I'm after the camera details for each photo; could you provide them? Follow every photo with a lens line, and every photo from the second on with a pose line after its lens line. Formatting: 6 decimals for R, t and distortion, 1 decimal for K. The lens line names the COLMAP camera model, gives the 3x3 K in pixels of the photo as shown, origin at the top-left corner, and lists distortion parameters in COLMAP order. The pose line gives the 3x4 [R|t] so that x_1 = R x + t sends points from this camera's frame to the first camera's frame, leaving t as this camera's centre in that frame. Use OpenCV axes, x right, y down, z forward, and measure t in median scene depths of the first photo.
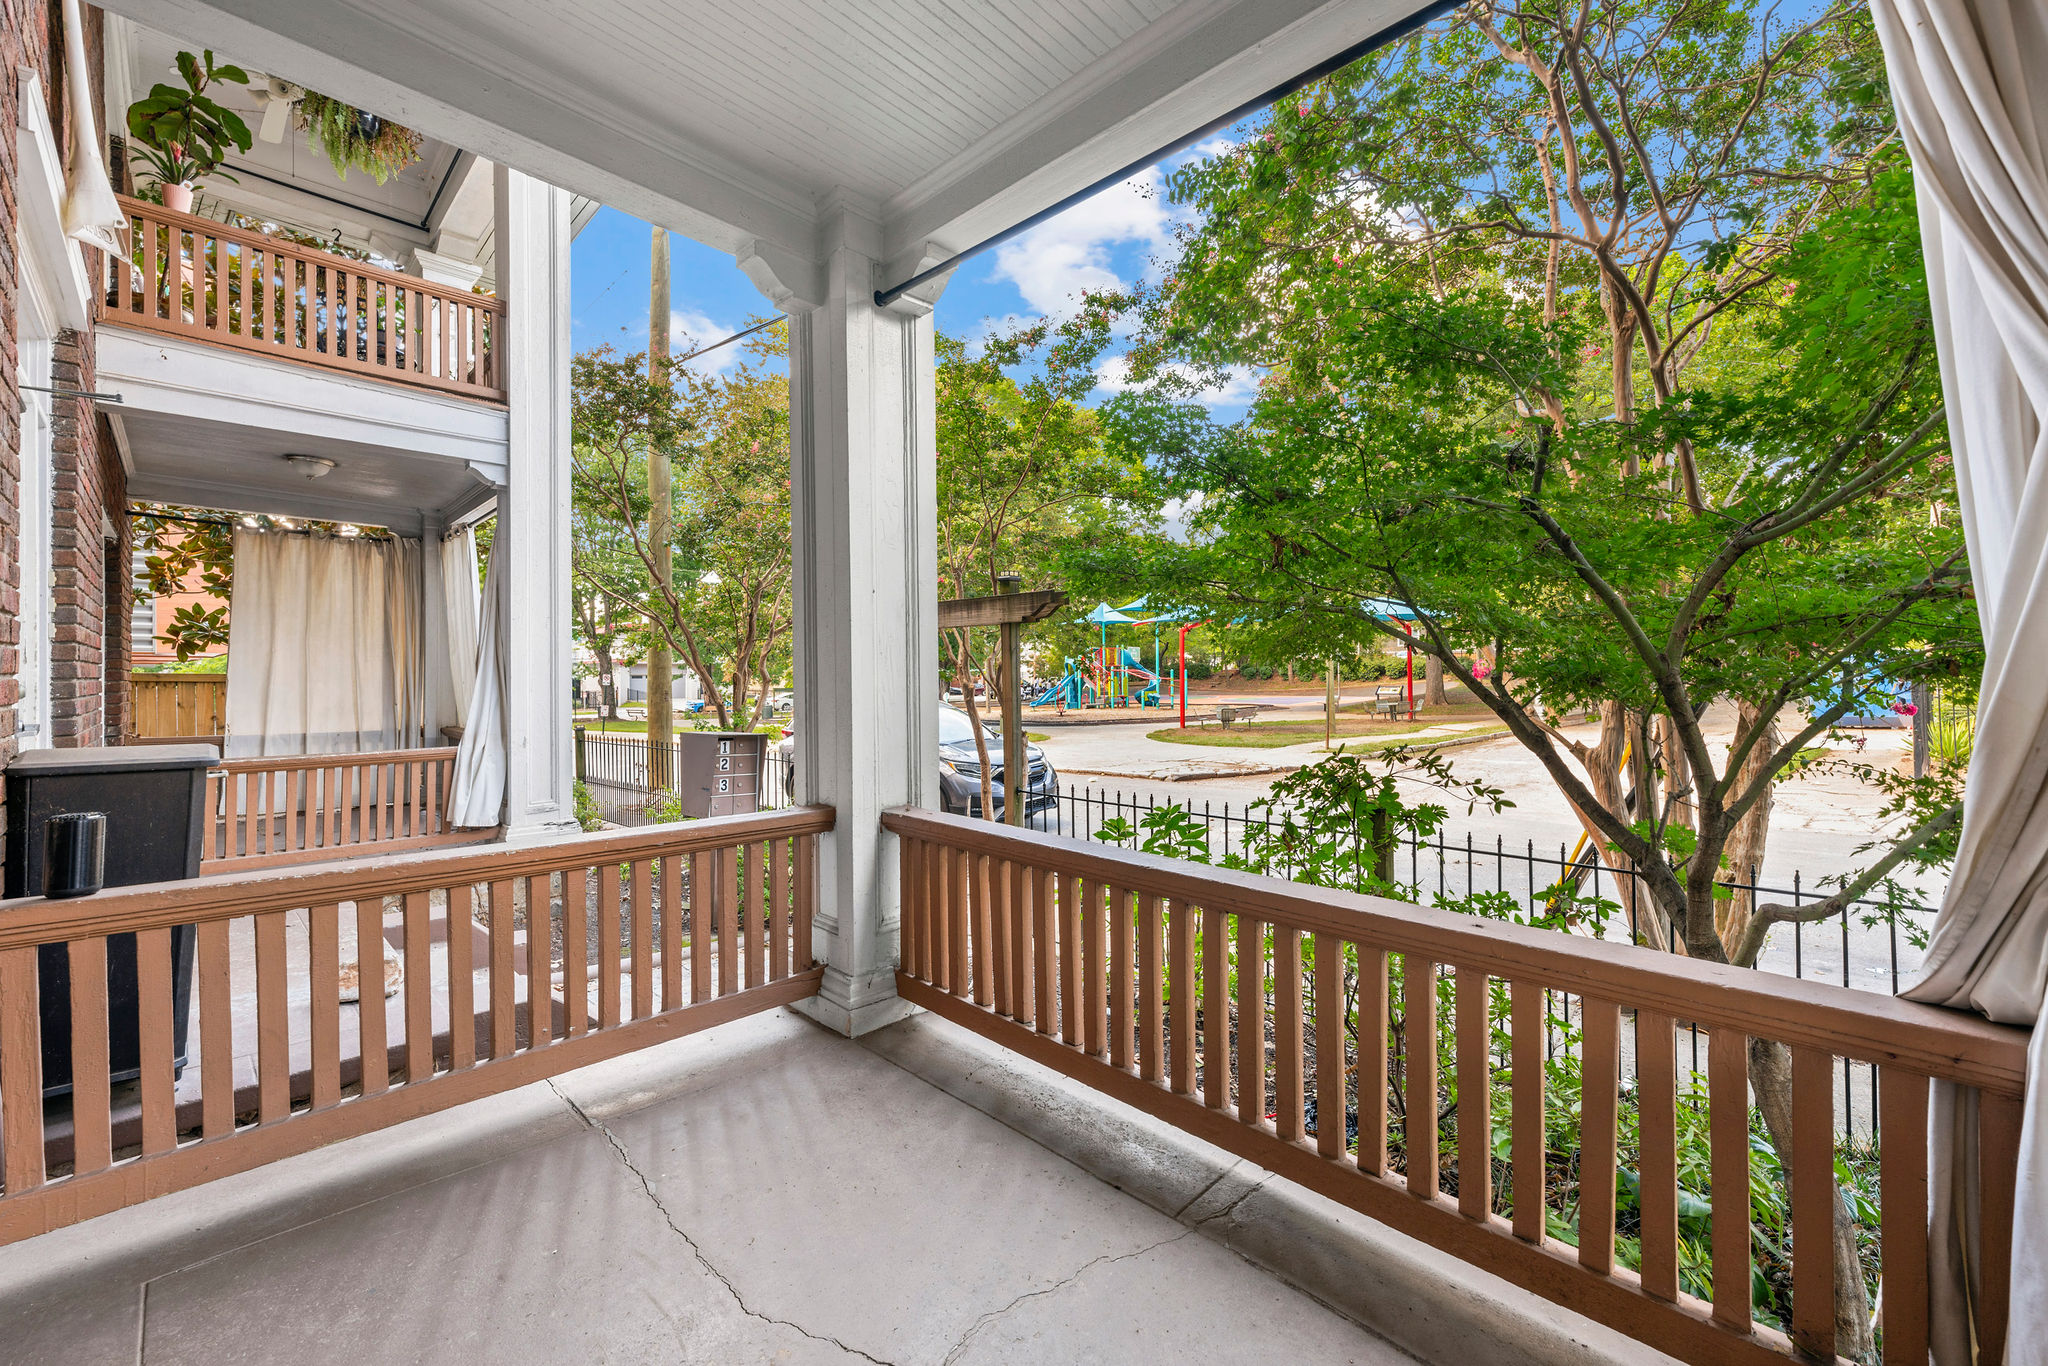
lens RADIAL K [[823.3, 0, 1025.3], [0, 823.3, 690.3], [0, 0, 1]] dist [-0.000484, -0.000143]
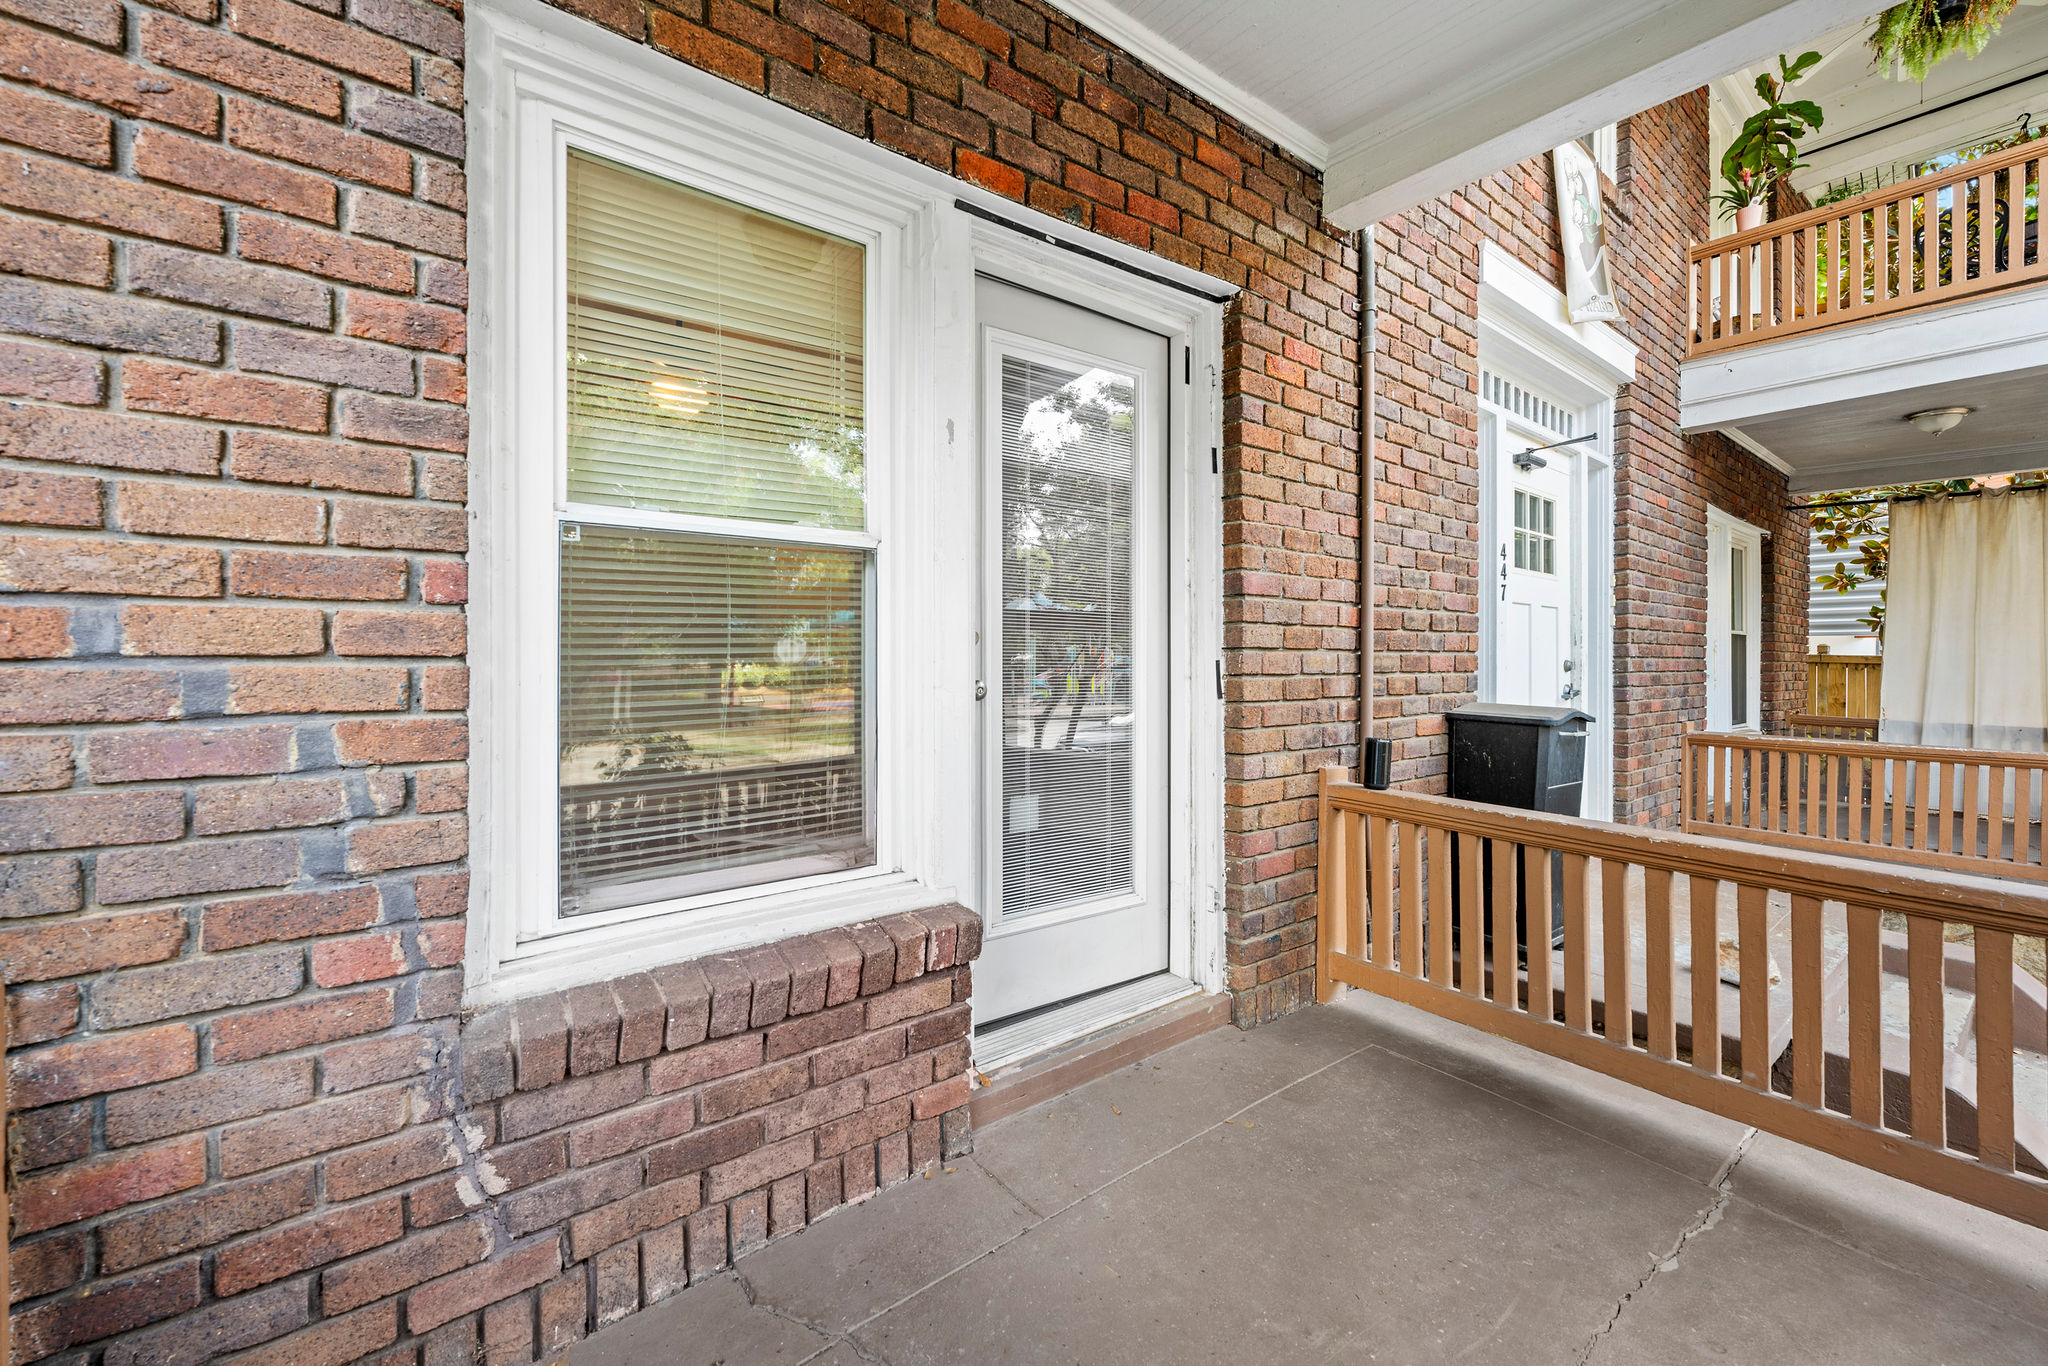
lens RADIAL K [[823.3, 0, 1025.3], [0, 823.3, 690.3], [0, 0, 1]] dist [-0.000484, -0.000143]
pose [[-0.140826, 0.043851, -0.989063, 0.159920], [-0.024172, 0.998569, 0.047714, -0.000785], [0.989739, 0.030627, -0.139564, 0.167516]]
